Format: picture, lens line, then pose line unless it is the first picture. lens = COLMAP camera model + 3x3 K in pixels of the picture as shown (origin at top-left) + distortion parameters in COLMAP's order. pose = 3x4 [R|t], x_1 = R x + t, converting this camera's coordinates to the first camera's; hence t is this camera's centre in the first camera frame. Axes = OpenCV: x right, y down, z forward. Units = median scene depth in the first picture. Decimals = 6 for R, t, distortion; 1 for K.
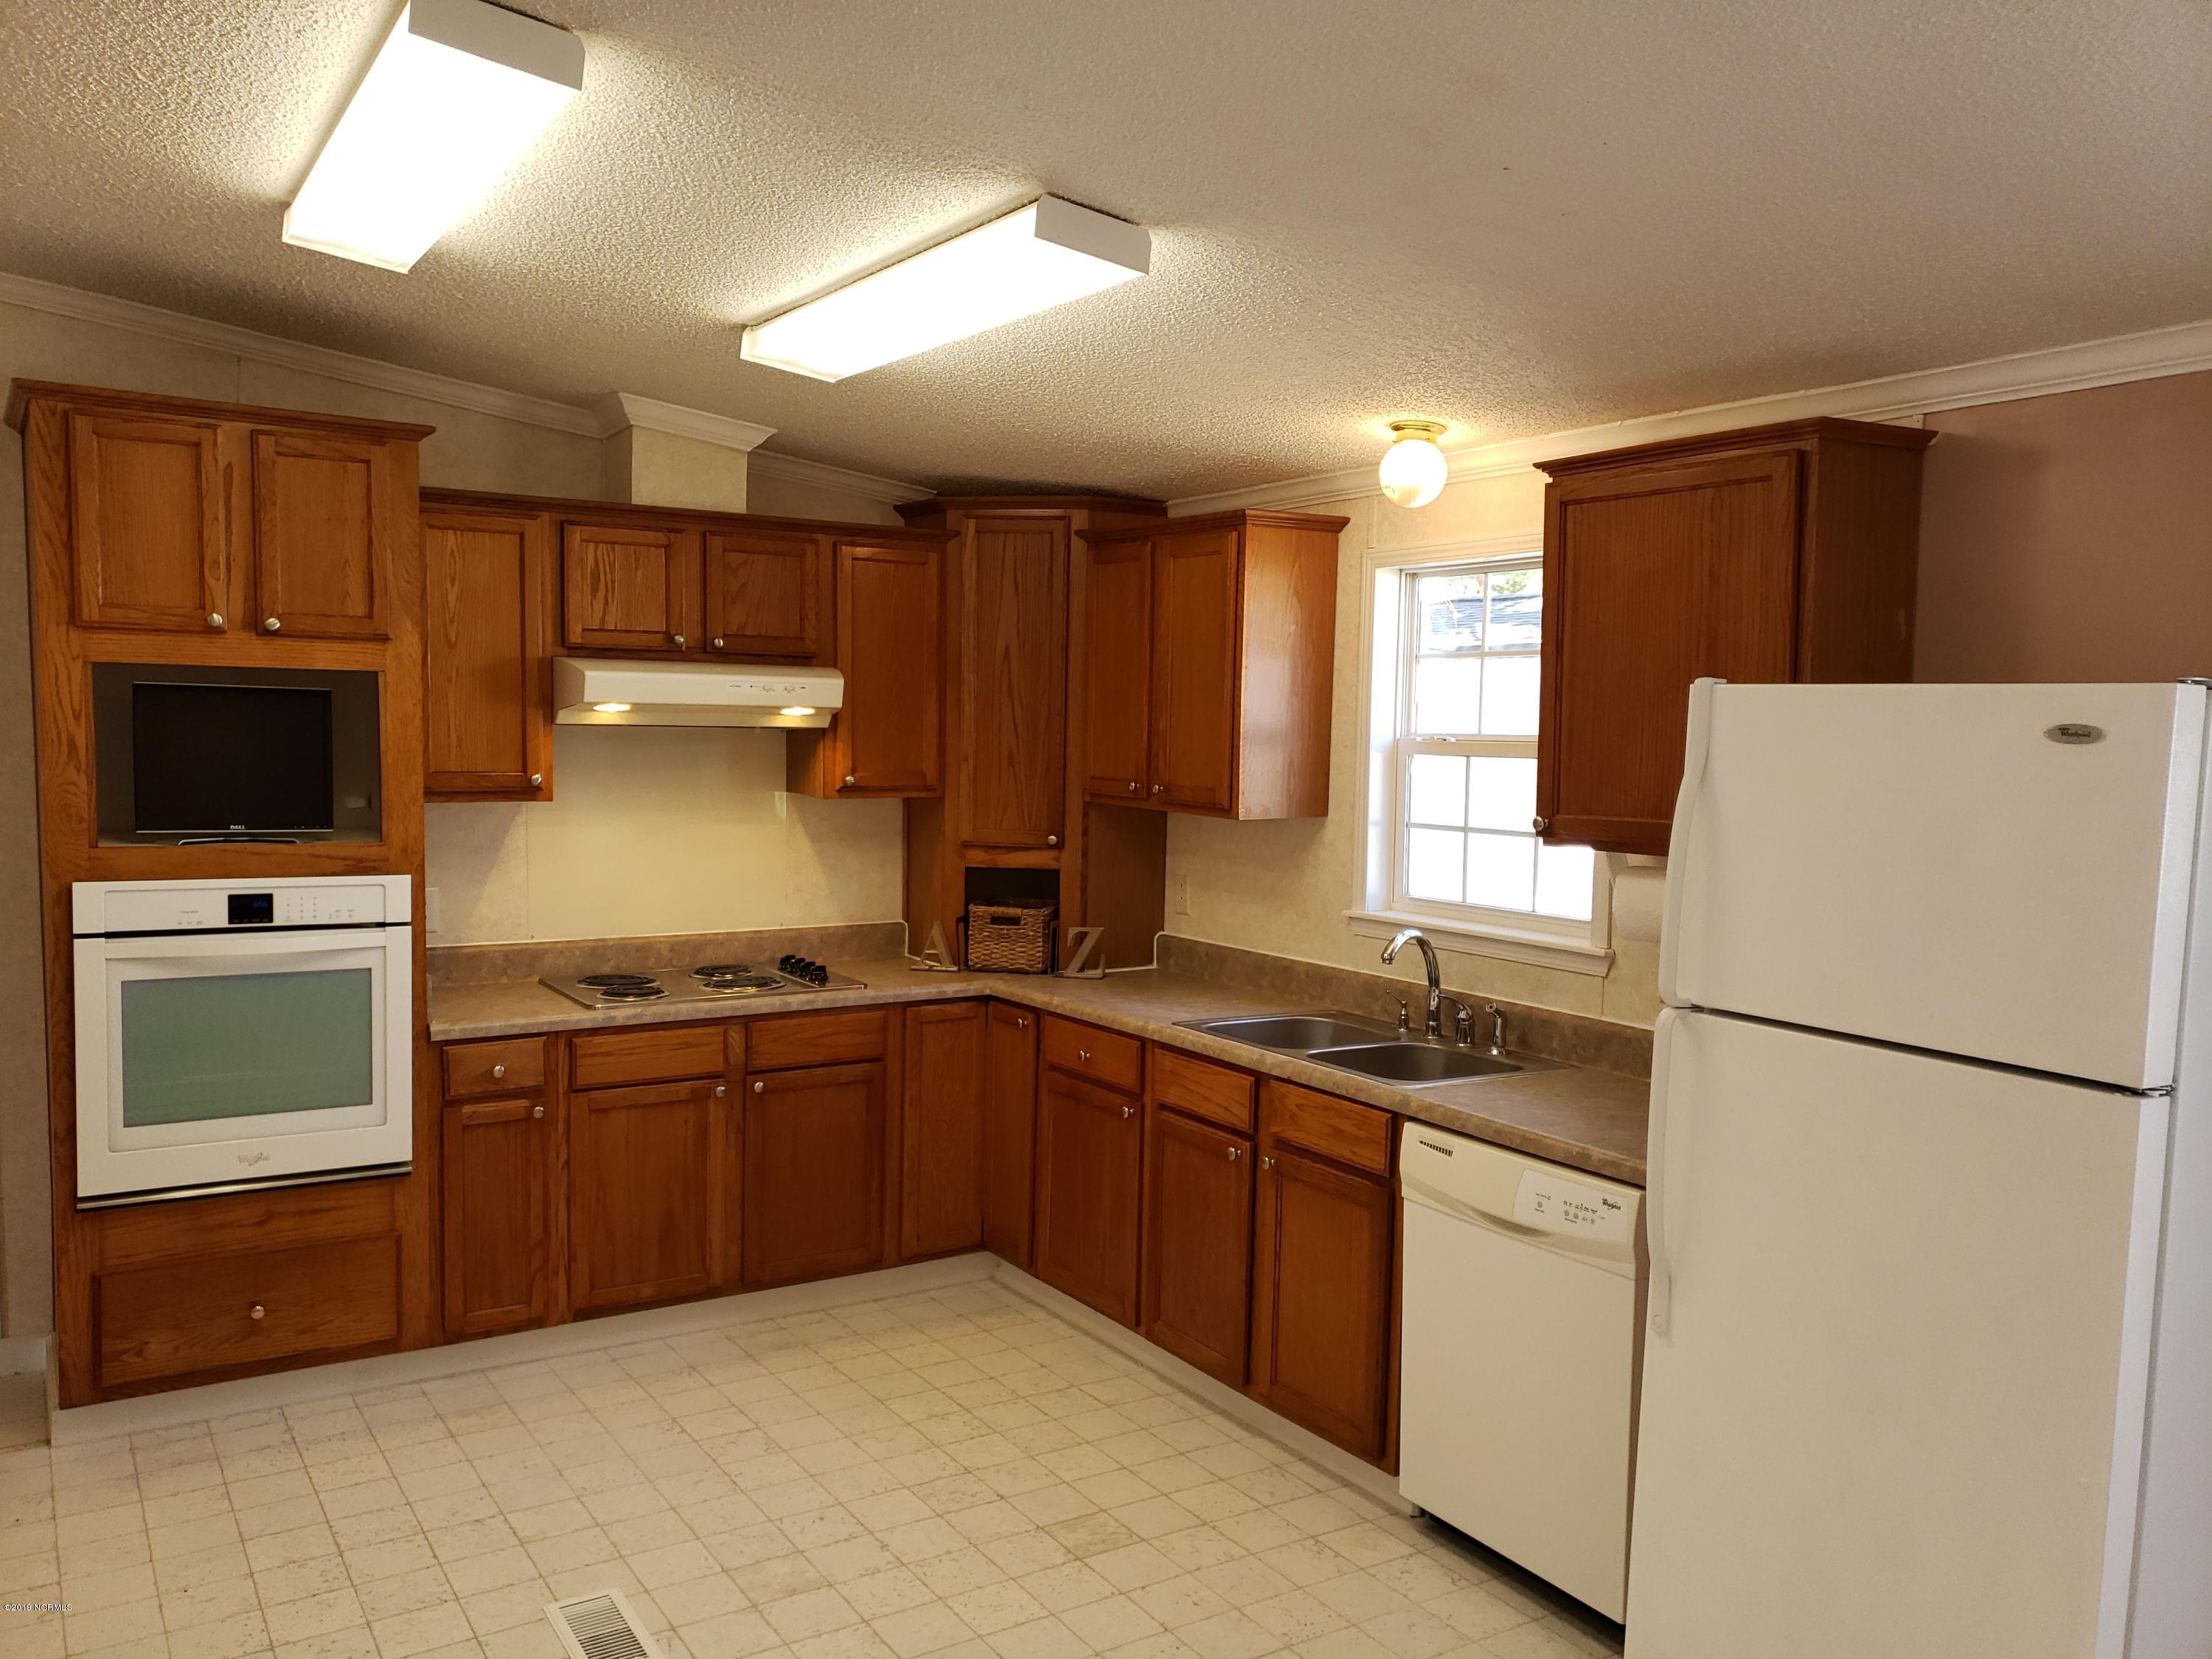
lens RADIAL K [[1729.2, 0, 1098.8], [0, 1729.2, 854.8], [0, 0, 1]] dist [0.057874, -0.038903]
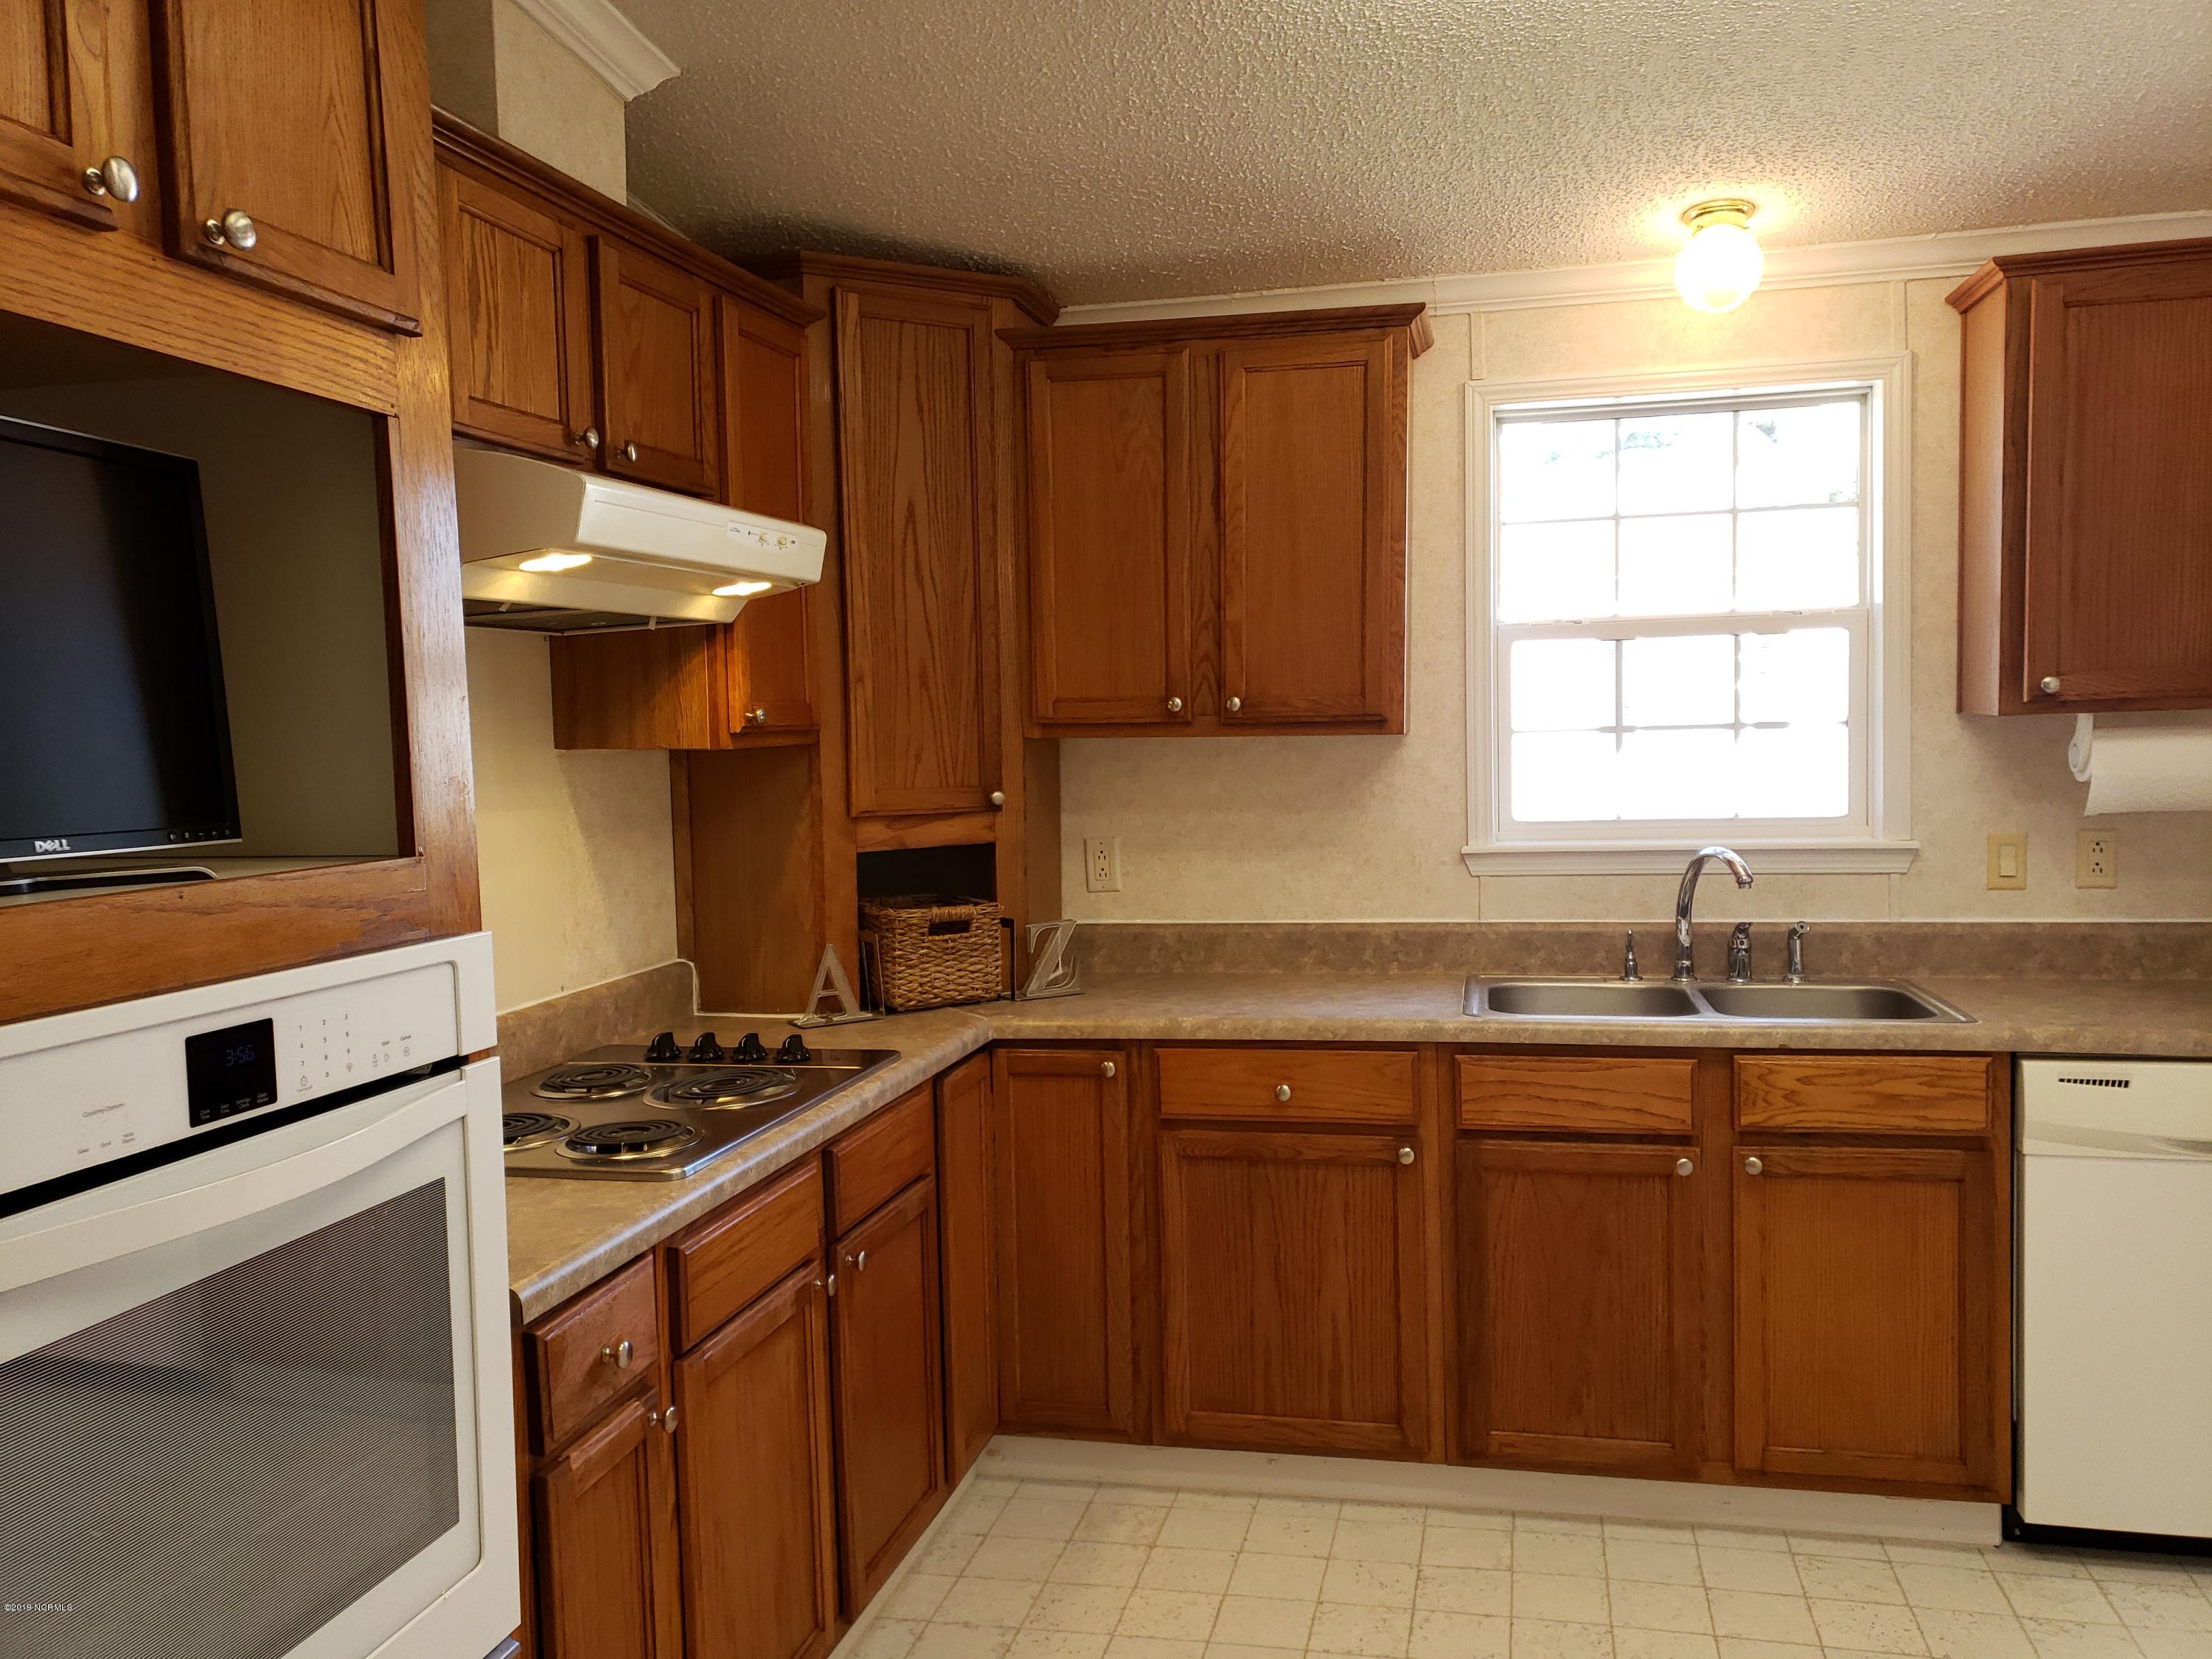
lens RADIAL K [[1729.2, 0, 1123.2], [0, 1729.2, 856.7], [0, 0, 1]] dist [0.057874, -0.038903]
pose [[0.706355, -0.091460, 0.701925, -0.563185], [0.093891, 0.994961, 0.035159, -0.006018], [-0.701604, 0.041070, 0.711383, 0.596640]]
